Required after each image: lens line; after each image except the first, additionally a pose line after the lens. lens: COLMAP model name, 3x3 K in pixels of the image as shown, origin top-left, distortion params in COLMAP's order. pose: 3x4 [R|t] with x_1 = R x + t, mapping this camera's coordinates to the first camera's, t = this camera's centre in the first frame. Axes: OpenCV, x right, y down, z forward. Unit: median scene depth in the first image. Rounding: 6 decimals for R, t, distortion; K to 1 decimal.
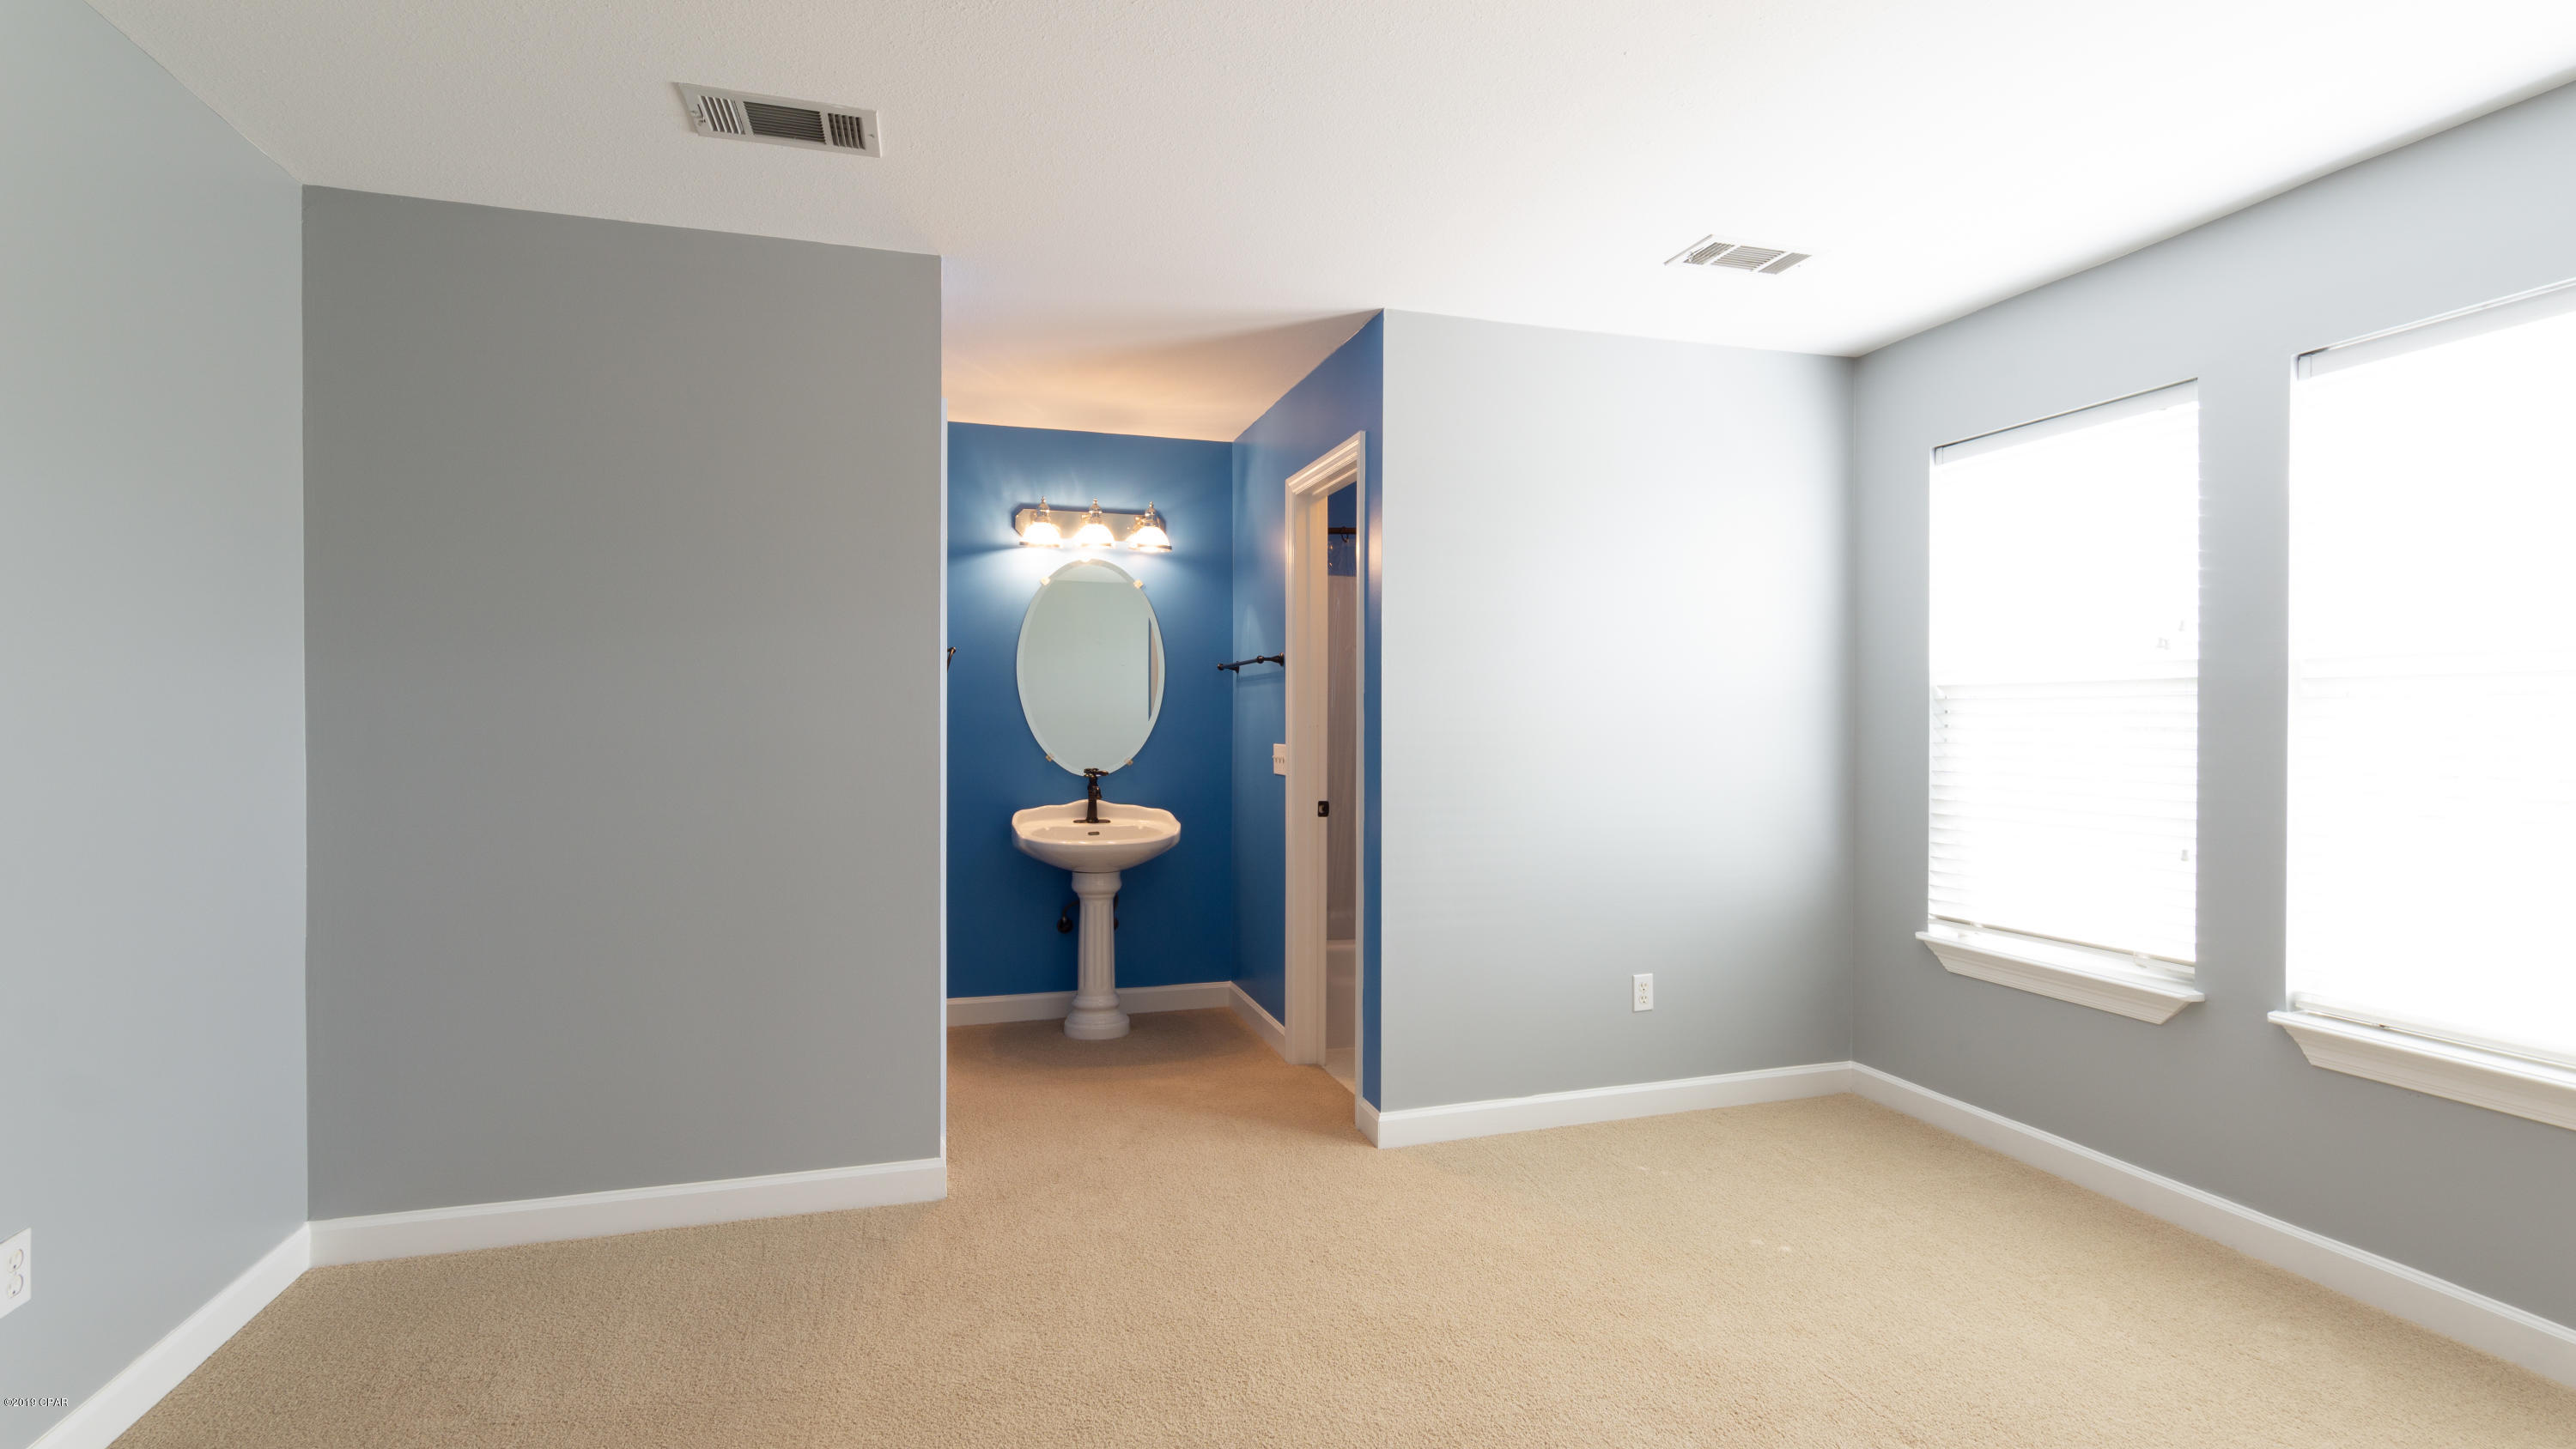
lens RADIAL K [[1173.7, 0, 1289.5], [0, 1173.7, 721.0], [0, 0, 1]] dist [0.001537, 0.001943]
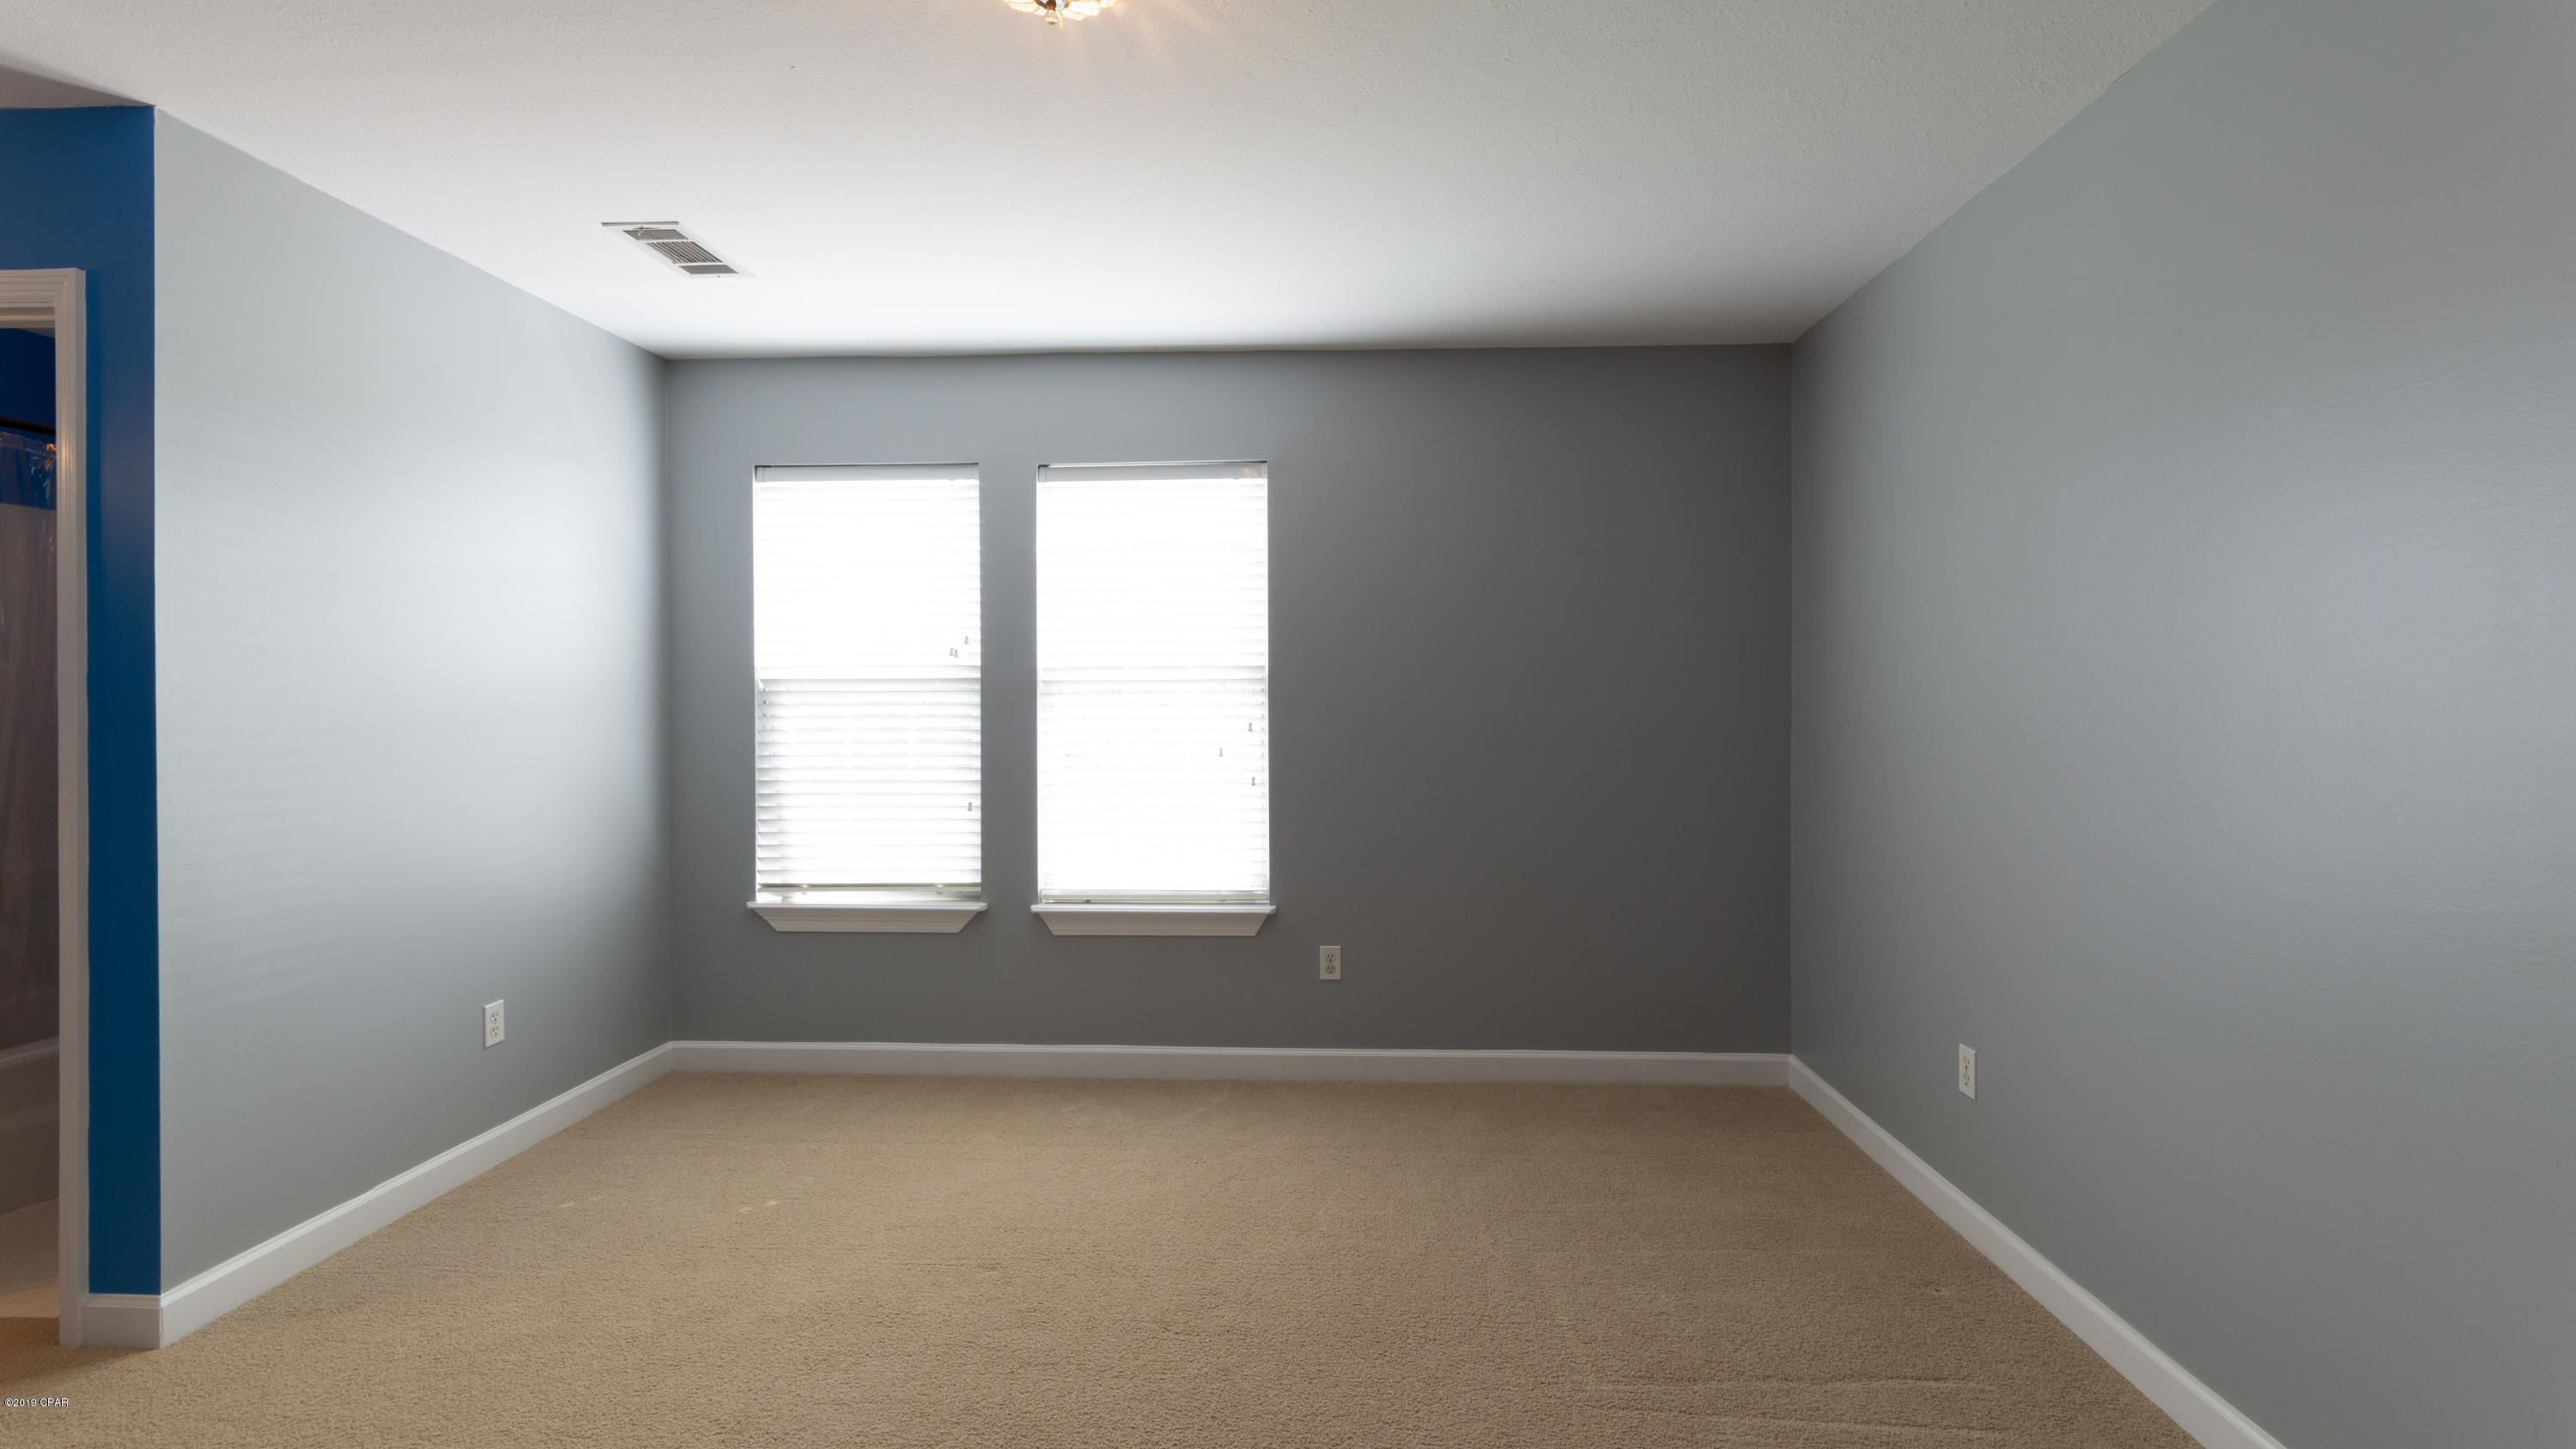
lens RADIAL K [[1173.7, 0, 1292.5], [0, 1173.7, 714.0], [0, 0, 1]] dist [0.001537, 0.001943]
pose [[0.331388, -0.009015, 0.943451, -0.349638], [0.007528, 0.999948, 0.006911, -0.001118], [-0.943465, 0.004812, 0.331439, 0.157557]]
